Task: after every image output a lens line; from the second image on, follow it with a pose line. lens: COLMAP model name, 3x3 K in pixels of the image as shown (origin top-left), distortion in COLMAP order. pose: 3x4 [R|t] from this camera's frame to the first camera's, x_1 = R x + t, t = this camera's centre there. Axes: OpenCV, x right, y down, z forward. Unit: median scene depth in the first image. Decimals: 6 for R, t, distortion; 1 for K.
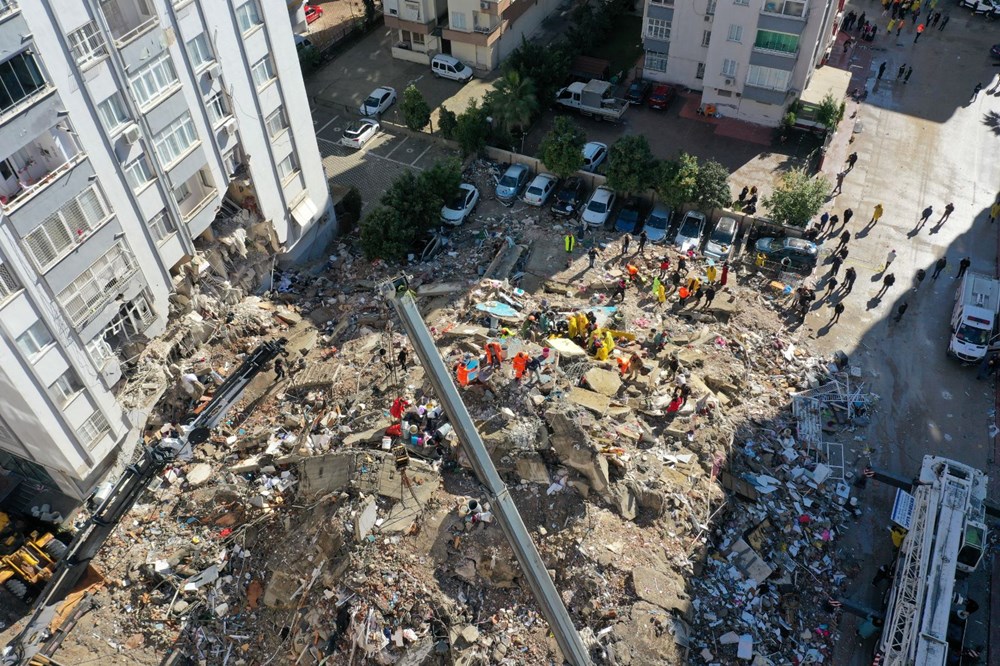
lens RADIAL K [[789.6, 0, 497.6], [0, 789.6, 324.4], [0, 0, 1]] dist [-0.008541, 0.006036]
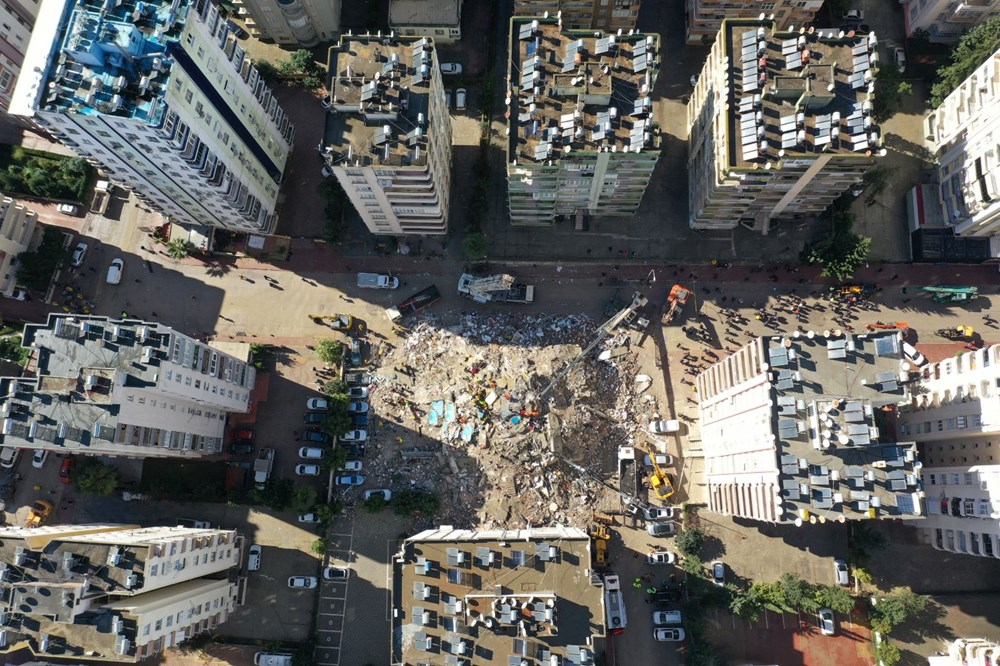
lens RADIAL K [[789.6, 0, 501.7], [0, 789.6, 340.9], [0, 0, 1]] dist [-0.008541, 0.006036]
pose [[-0.387768, -0.898941, 0.203818, -0.367396], [0.681497, -0.130713, 0.720053, -2.173065], [-0.620643, 0.418115, 0.663311, -1.226024]]
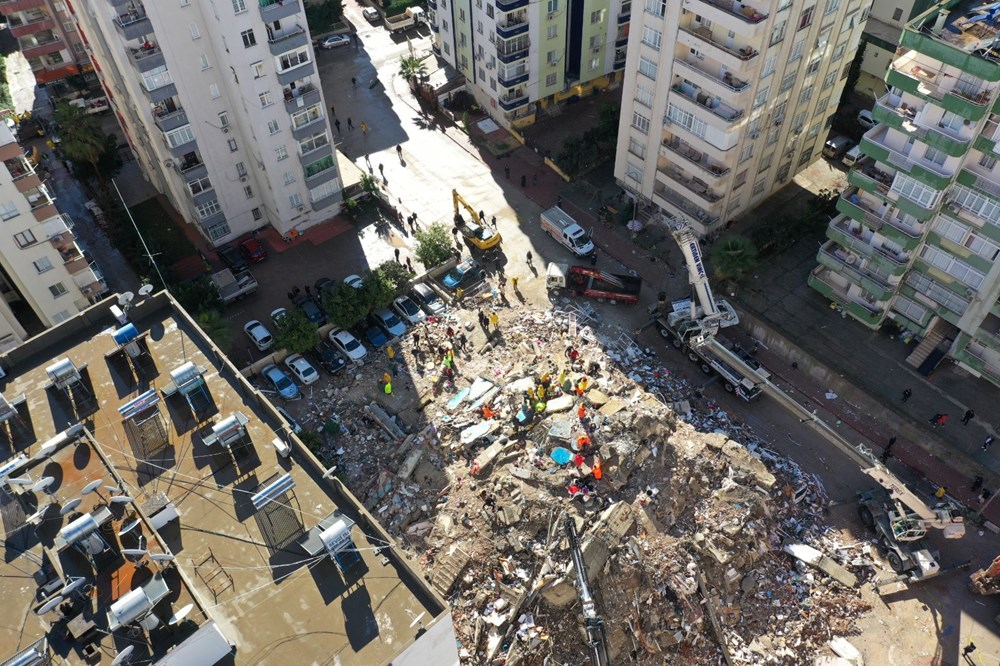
lens RADIAL K [[789.6, 0, 496.0], [0, 789.6, 330.6], [0, 0, 1]] dist [-0.008541, 0.006036]
pose [[0.433815, -0.668056, 0.604570, -0.797572], [0.651095, 0.696254, 0.302169, -0.610505], [-0.622800, 0.262547, 0.737014, -0.109042]]
